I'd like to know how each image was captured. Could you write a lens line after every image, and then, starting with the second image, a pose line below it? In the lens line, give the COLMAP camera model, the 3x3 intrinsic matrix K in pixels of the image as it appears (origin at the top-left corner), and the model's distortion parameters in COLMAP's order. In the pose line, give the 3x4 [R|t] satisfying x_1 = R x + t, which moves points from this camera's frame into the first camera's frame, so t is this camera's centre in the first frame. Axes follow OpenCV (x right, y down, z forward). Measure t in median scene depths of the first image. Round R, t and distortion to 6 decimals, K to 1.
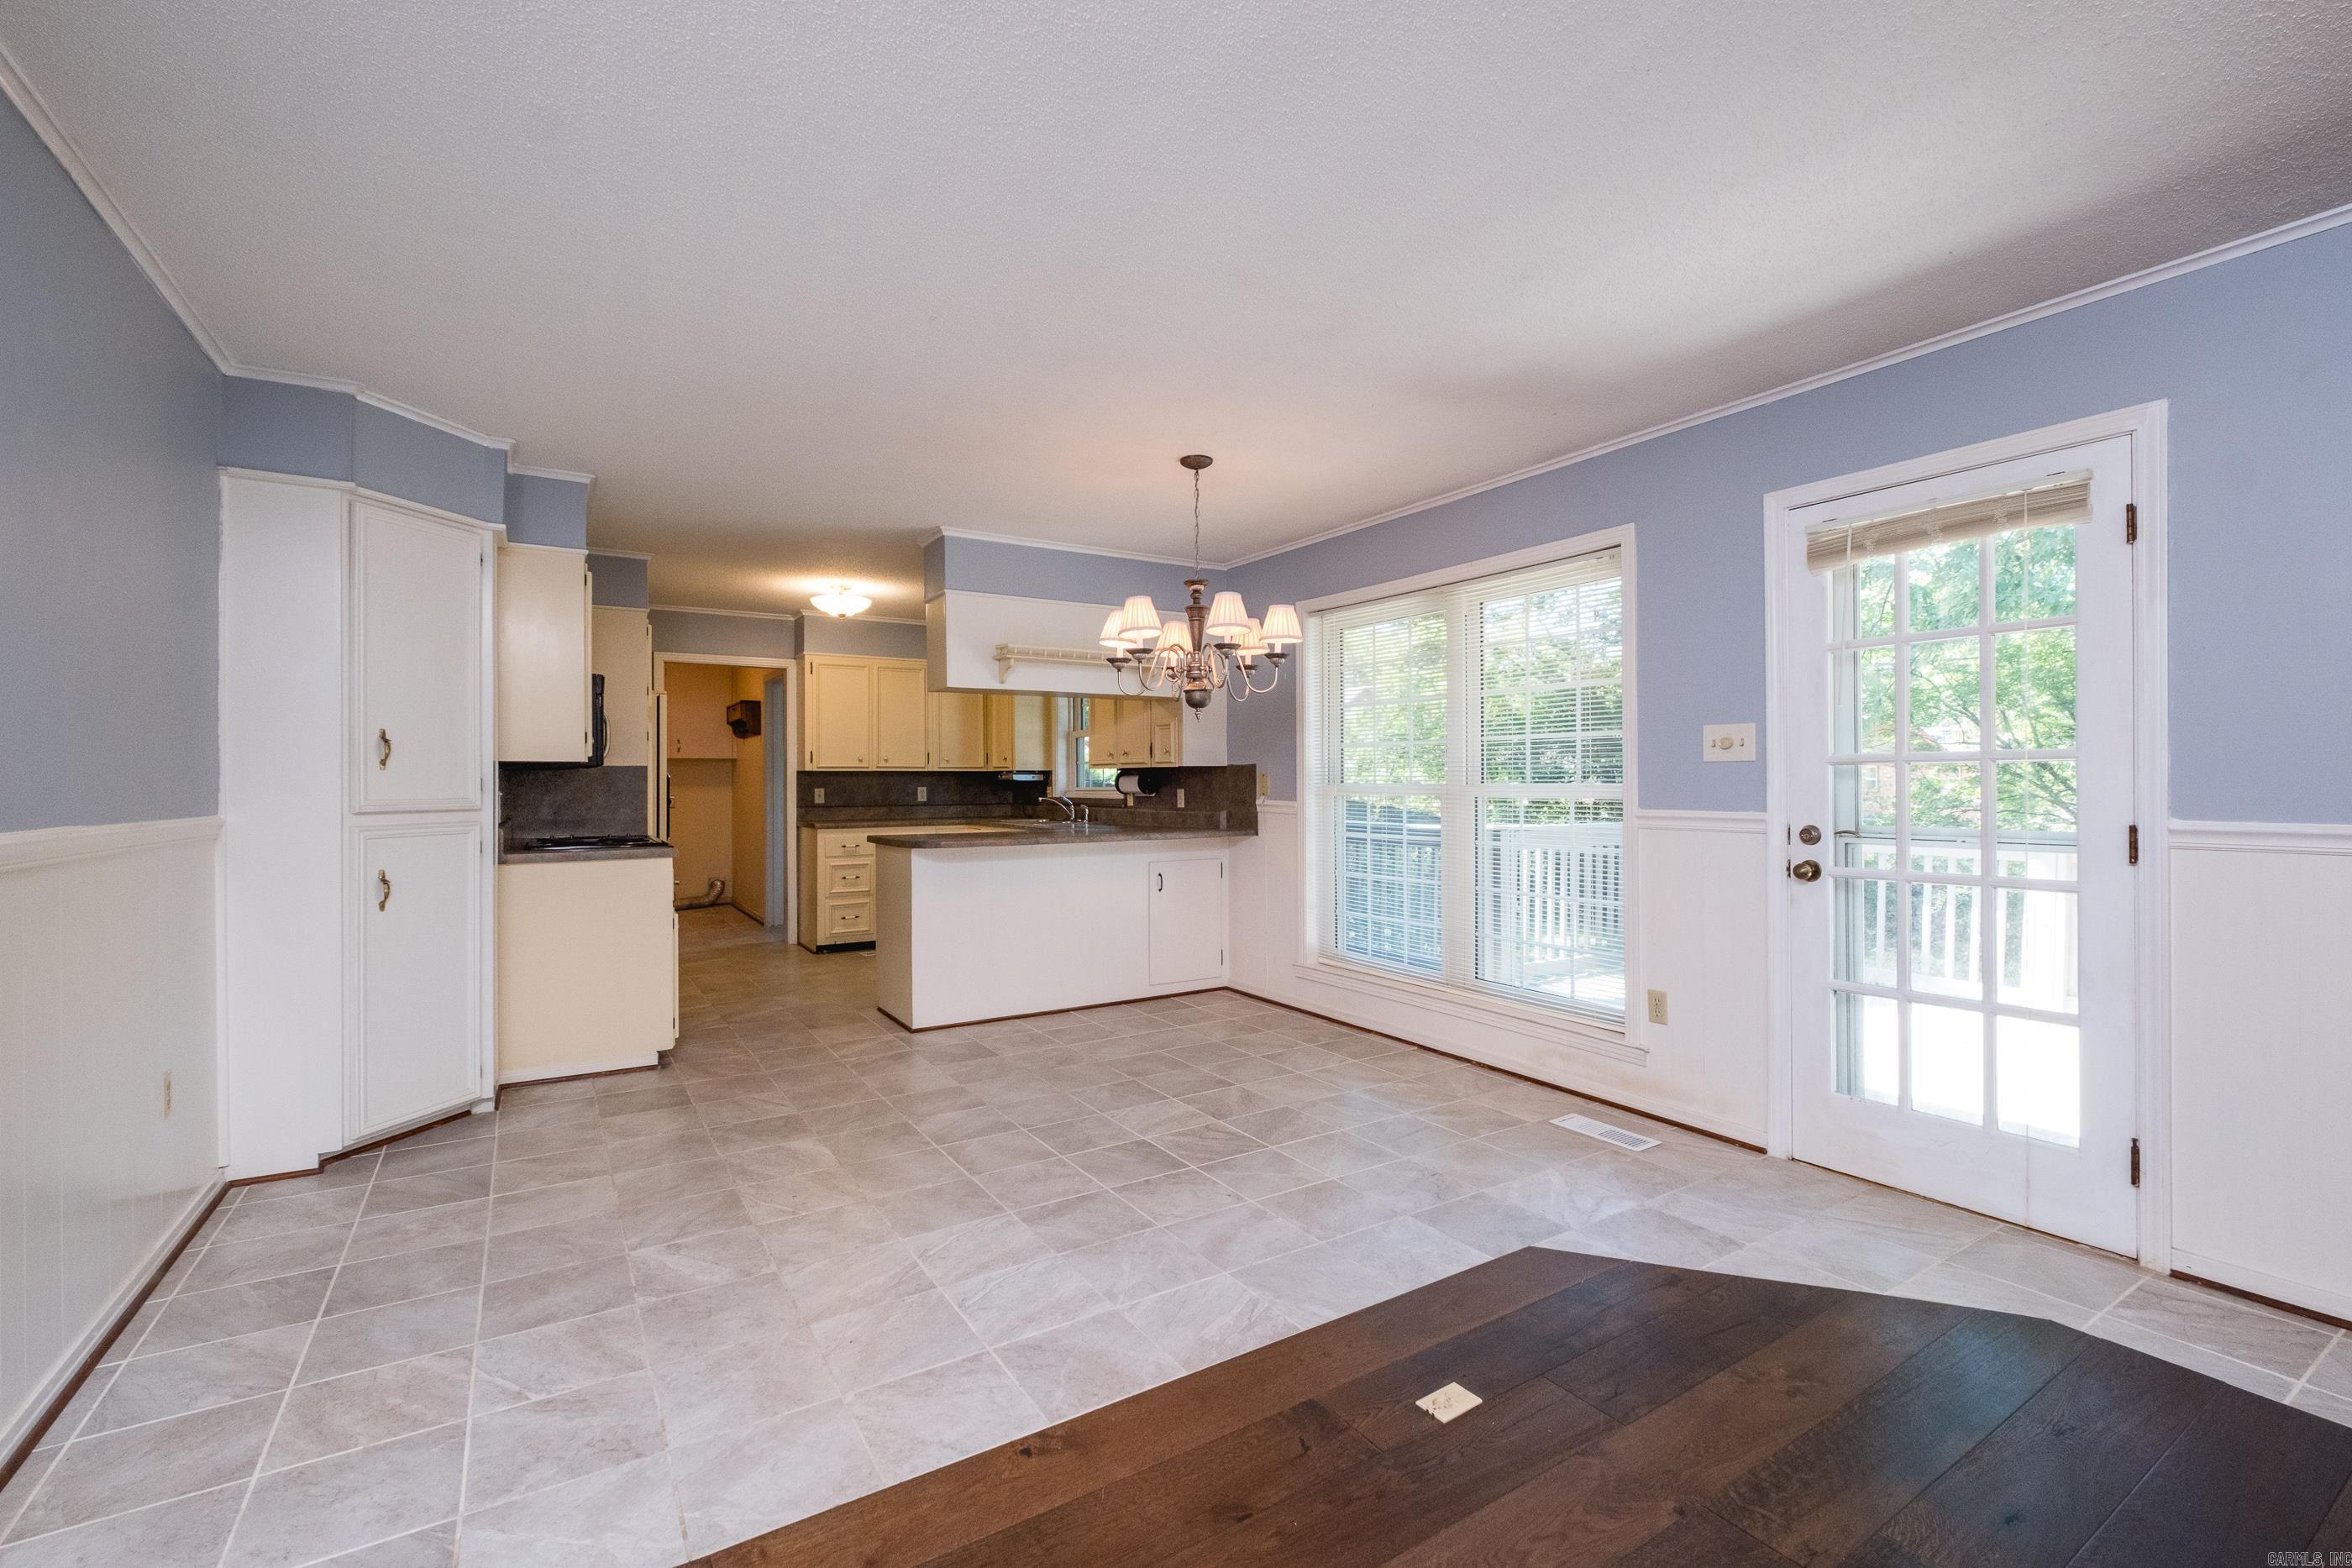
lens RADIAL K [[1008.4, 0, 1187.9], [0, 1008.4, 780.8], [0, 0, 1]] dist [0.008474, -0.004999]
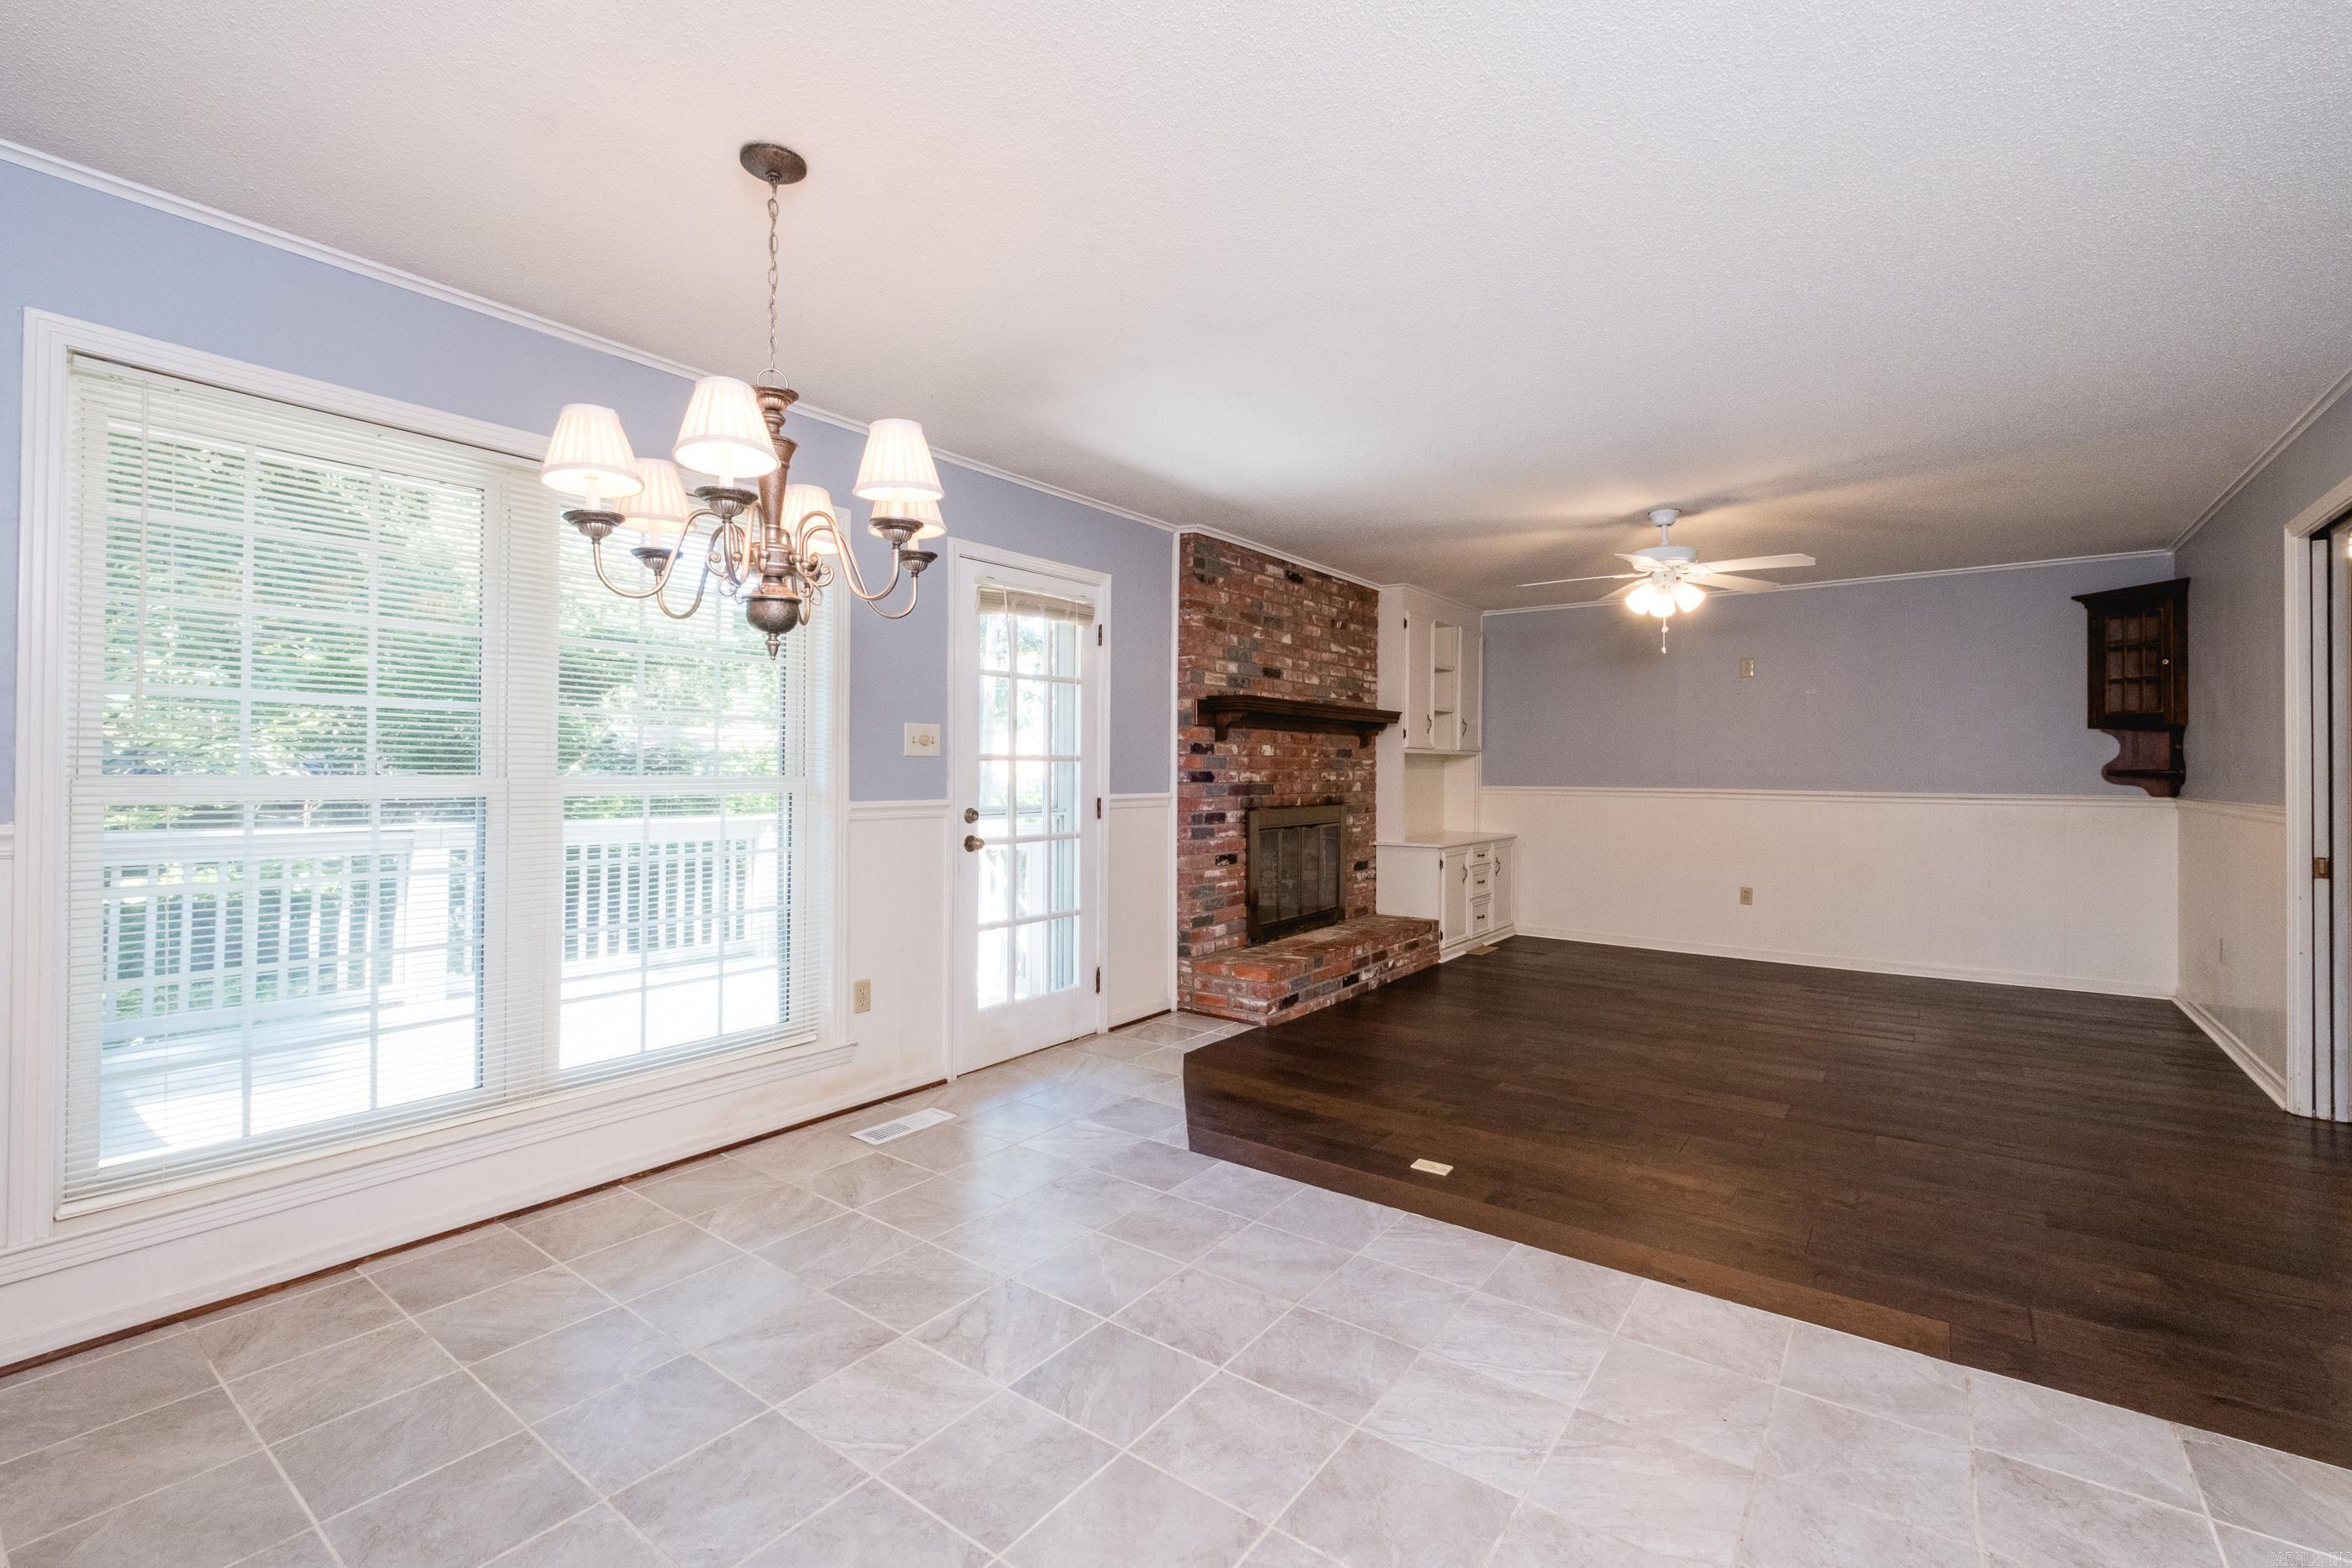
lens RADIAL K [[1014.7, 0, 1179.8], [0, 1014.7, 757.5], [0, 0, 1]] dist [0.004181, 0.000235]
pose [[-0.354262, 0.013987, 0.935042, -0.665369], [-0.003296, 0.999863, -0.016206, -0.000020], [-0.935141, -0.008823, -0.354167, 1.174813]]
